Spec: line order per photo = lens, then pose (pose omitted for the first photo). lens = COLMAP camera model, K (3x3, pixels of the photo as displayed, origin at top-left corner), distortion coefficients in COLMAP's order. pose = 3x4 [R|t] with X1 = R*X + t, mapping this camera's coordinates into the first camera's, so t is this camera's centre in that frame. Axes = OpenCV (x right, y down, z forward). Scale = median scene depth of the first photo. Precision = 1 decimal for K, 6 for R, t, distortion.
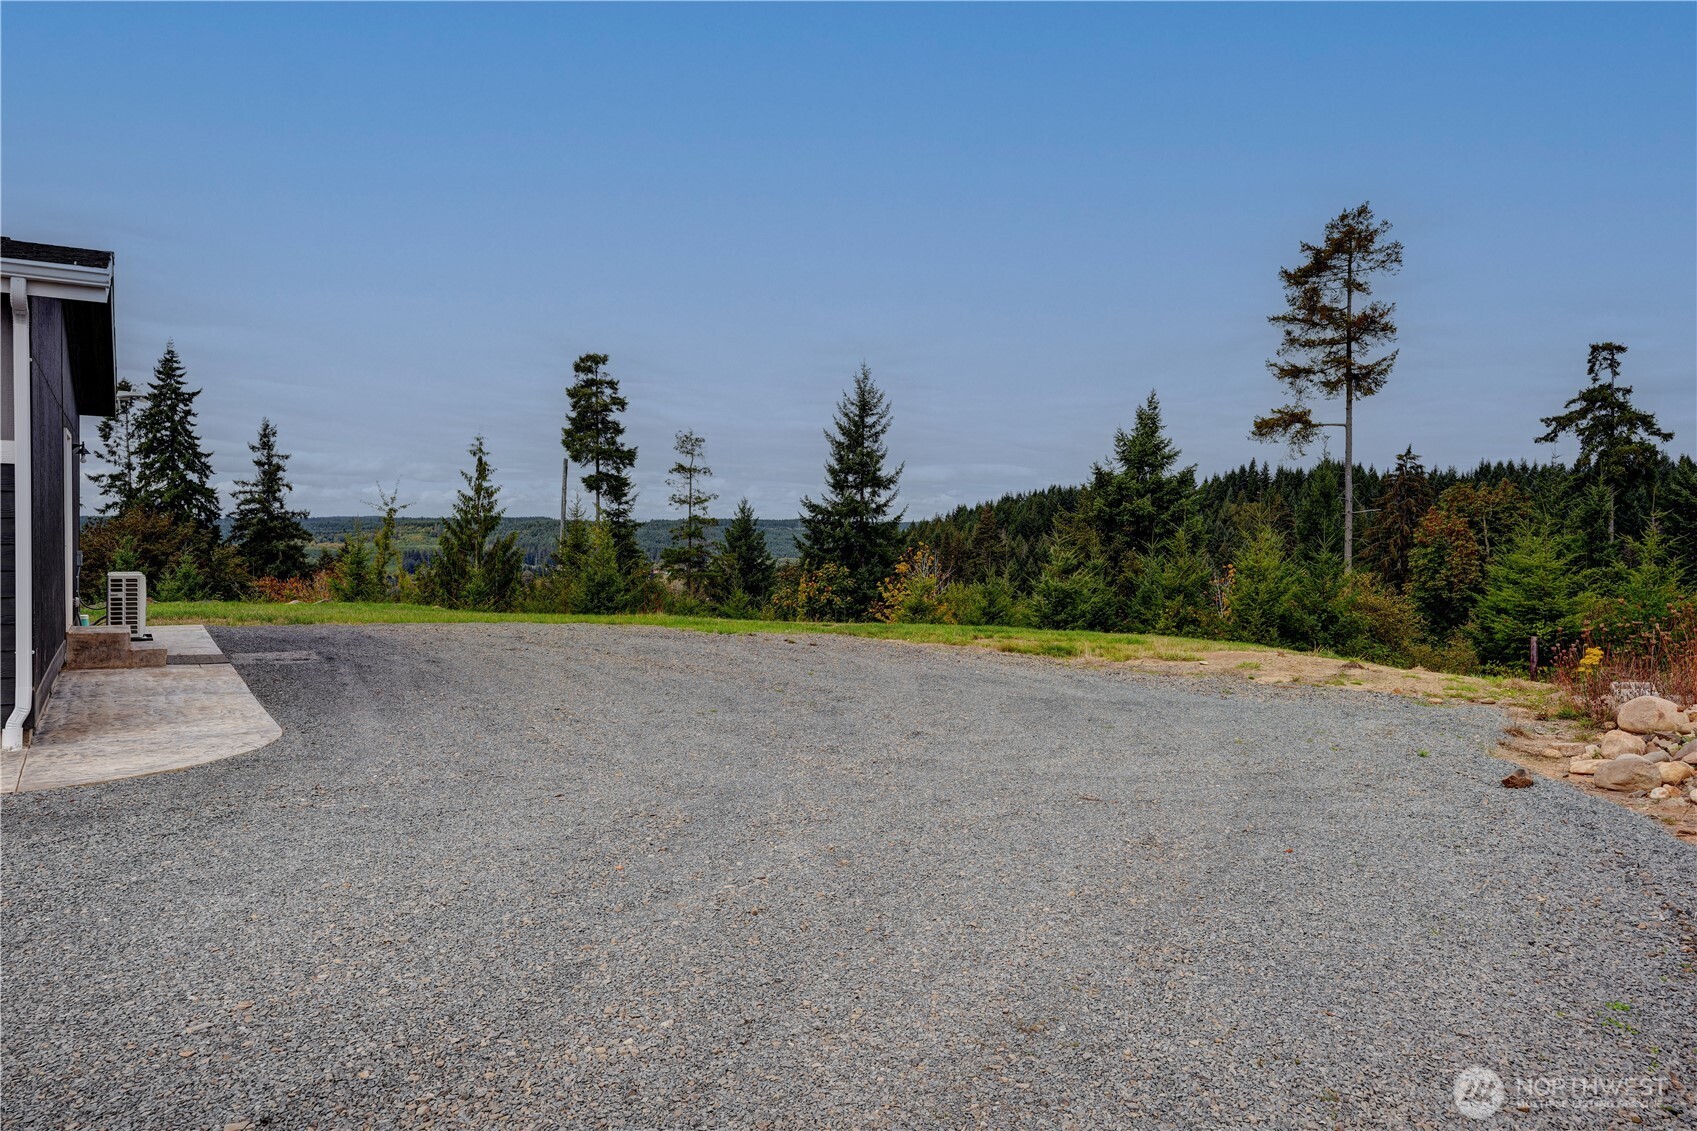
lens RADIAL K [[1218.4, 0, 848.5], [0, 1218.4, 565.5], [0, 0, 1]] dist [-0.053533, 0.002058]
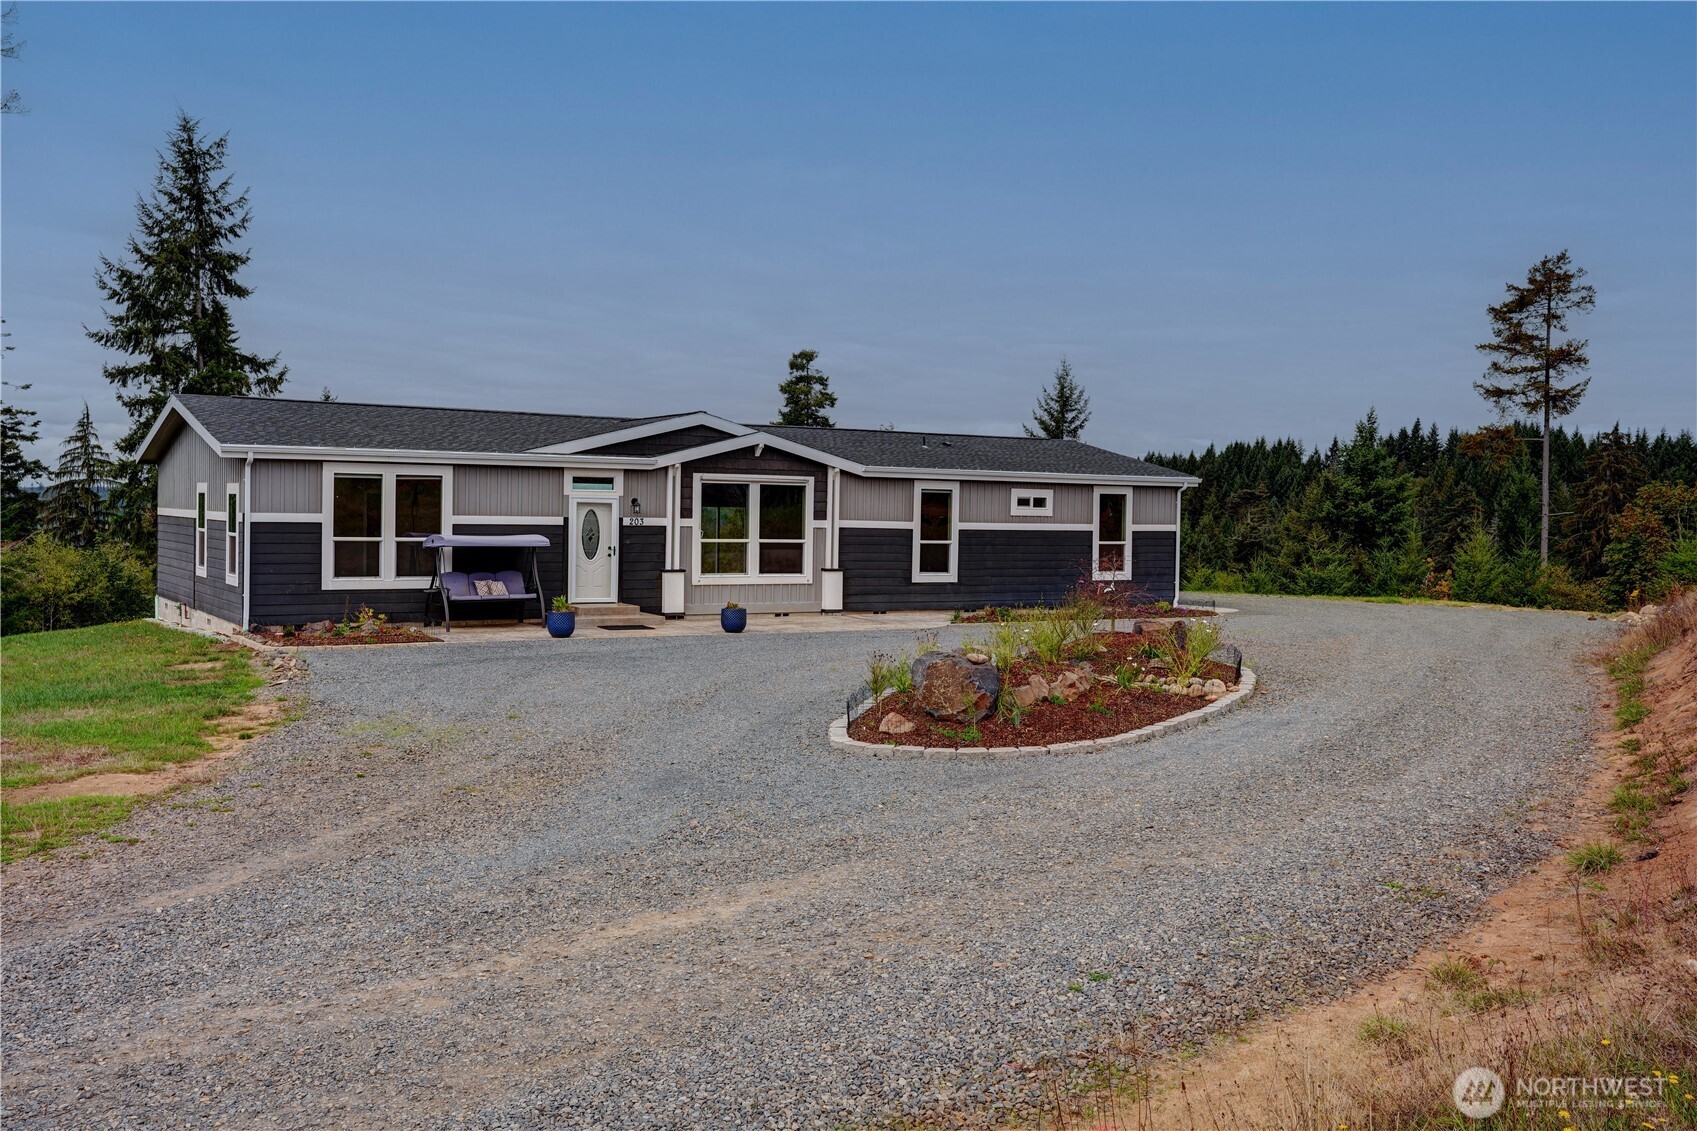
lens RADIAL K [[1587.8, 0, 848.5], [0, 1587.8, 565.5], [0, 0, 1]] dist [0.011907, -0.000574]
pose [[0.999803, 0.005239, -0.019140, -0.227990], [-0.005122, 0.999968, 0.006158, -0.000753], [0.019171, -0.006059, 0.999798, -0.548335]]
